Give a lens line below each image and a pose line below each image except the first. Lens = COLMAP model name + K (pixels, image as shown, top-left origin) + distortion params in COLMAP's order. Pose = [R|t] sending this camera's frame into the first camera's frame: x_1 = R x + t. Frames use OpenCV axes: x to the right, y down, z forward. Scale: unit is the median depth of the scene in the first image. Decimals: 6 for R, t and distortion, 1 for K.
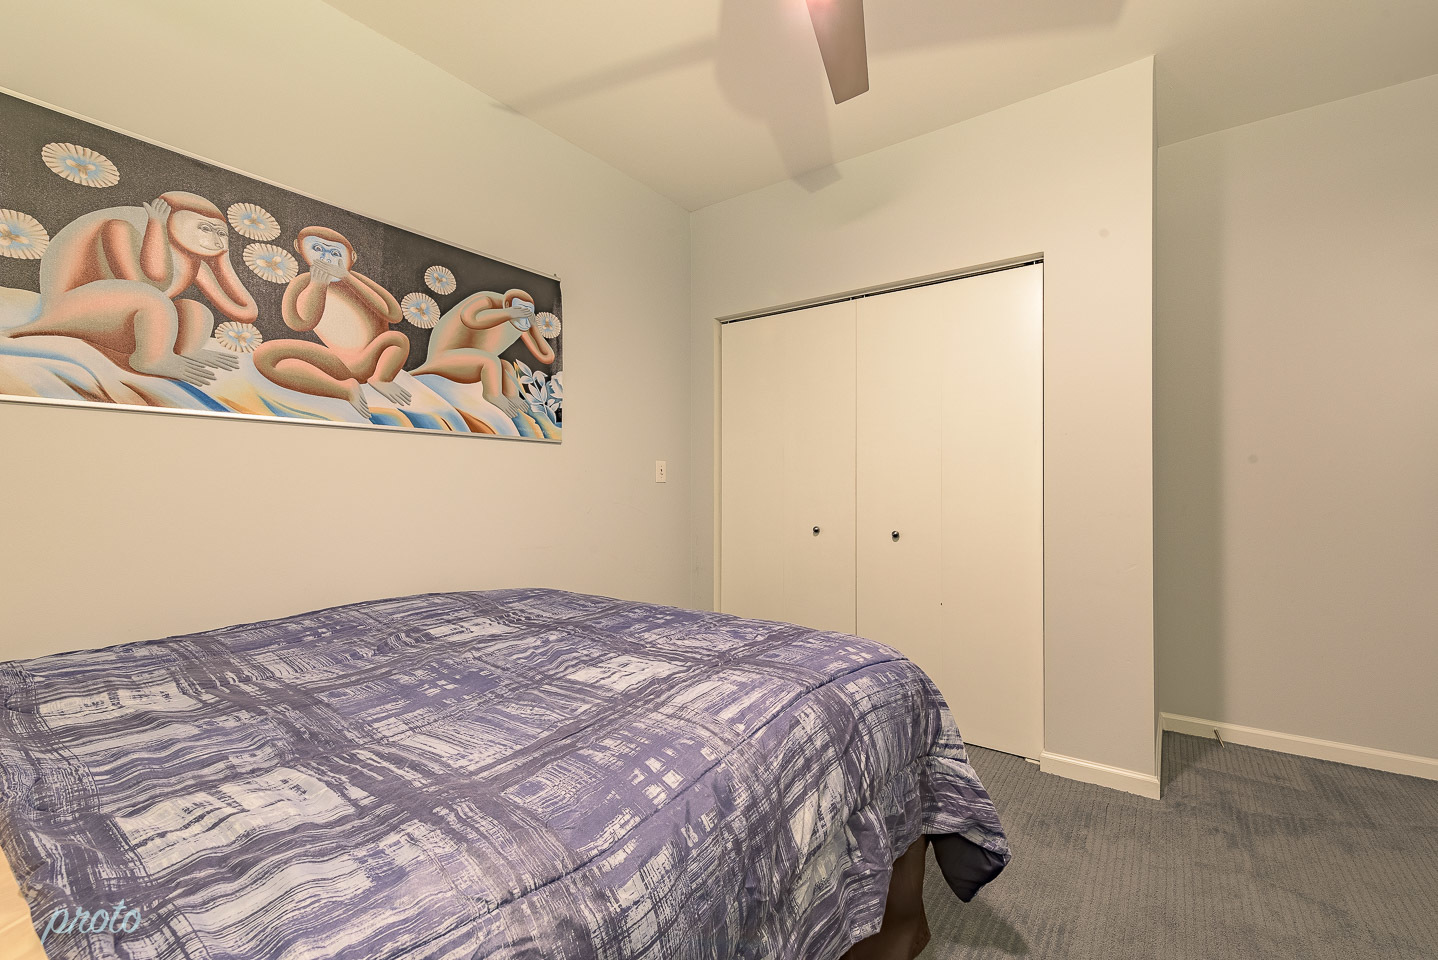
lens RADIAL K [[565.0, 0, 651.2], [0, 565.0, 478.8], [0, 0, 1]] dist [0.005845, -0.000578]
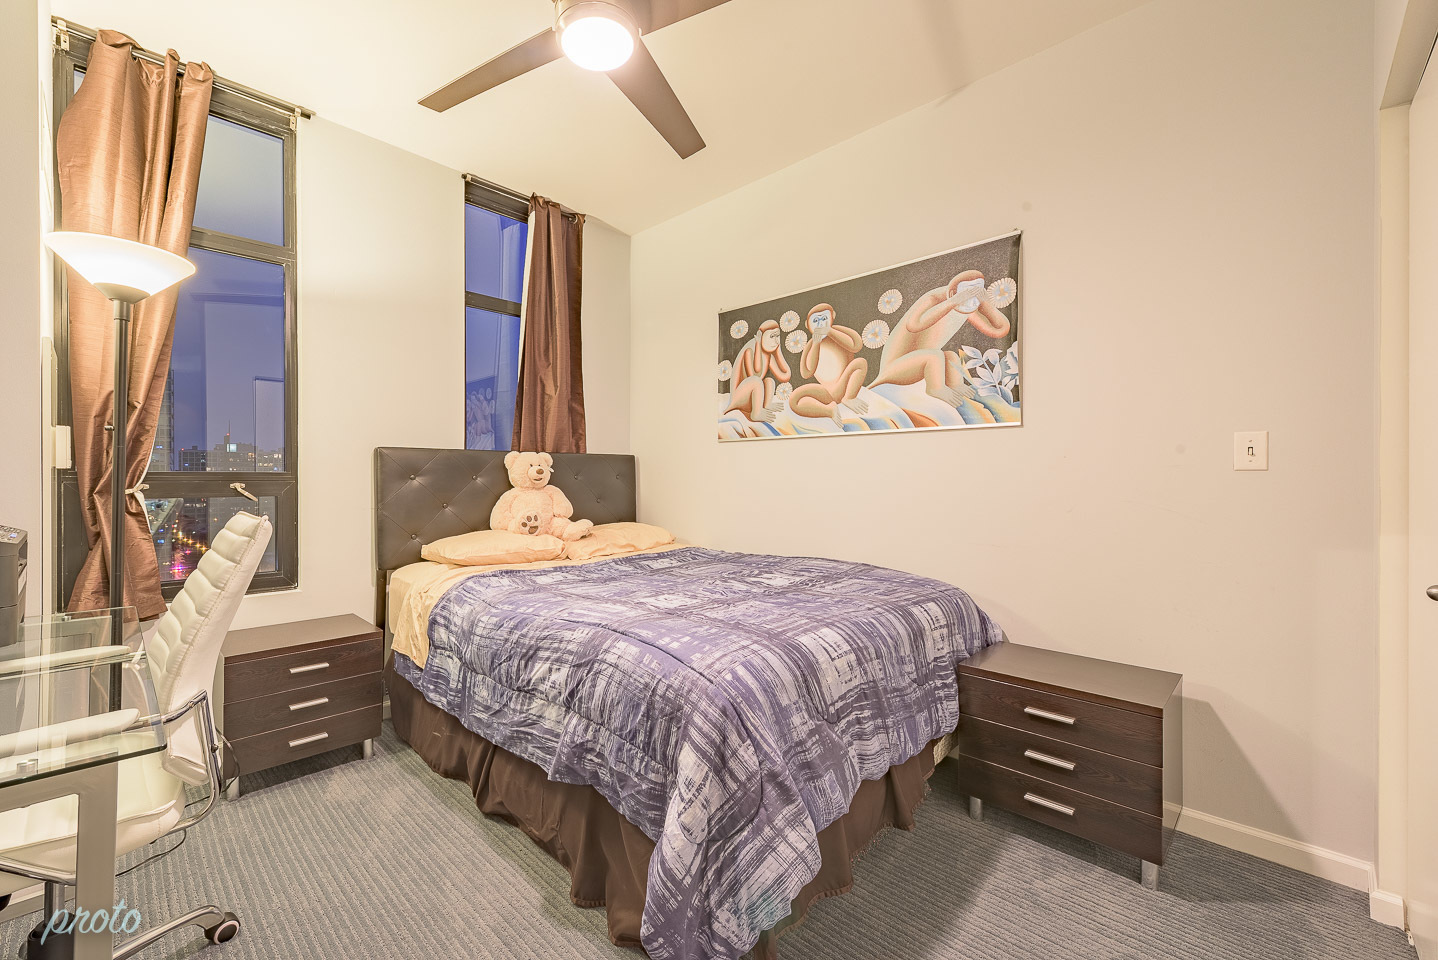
lens RADIAL K [[594.5, 0, 719.0], [0, 594.5, 480.0], [0, 0, 1]] dist [-0.001351, -0.000125]
pose [[-0.029529, 0.002531, -0.999561, 0.941663], [0.014988, 0.999885, 0.002089, 0.011632], [0.999452, -0.014920, -0.029564, 0.731461]]
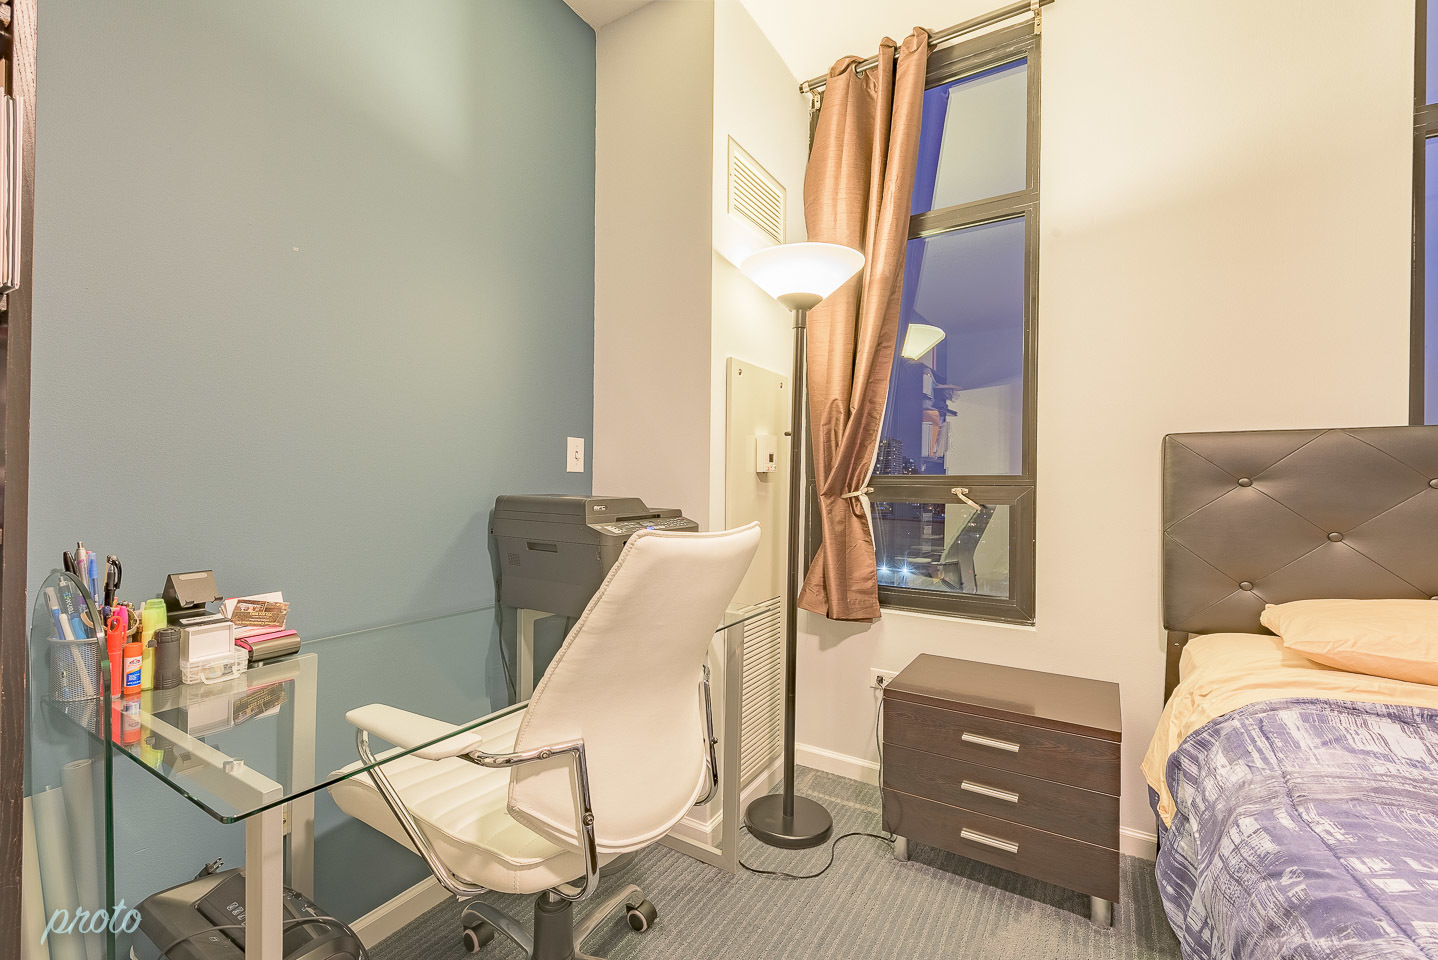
lens RADIAL K [[565.0, 0, 651.2], [0, 565.0, 478.8], [0, 0, 1]] dist [0.005845, -0.000578]
pose [[-0.996483, -0.008262, -0.083392, 0.424417], [-0.006848, 0.999828, -0.017229, 0.010741], [0.083520, -0.016598, -0.996368, 0.669987]]
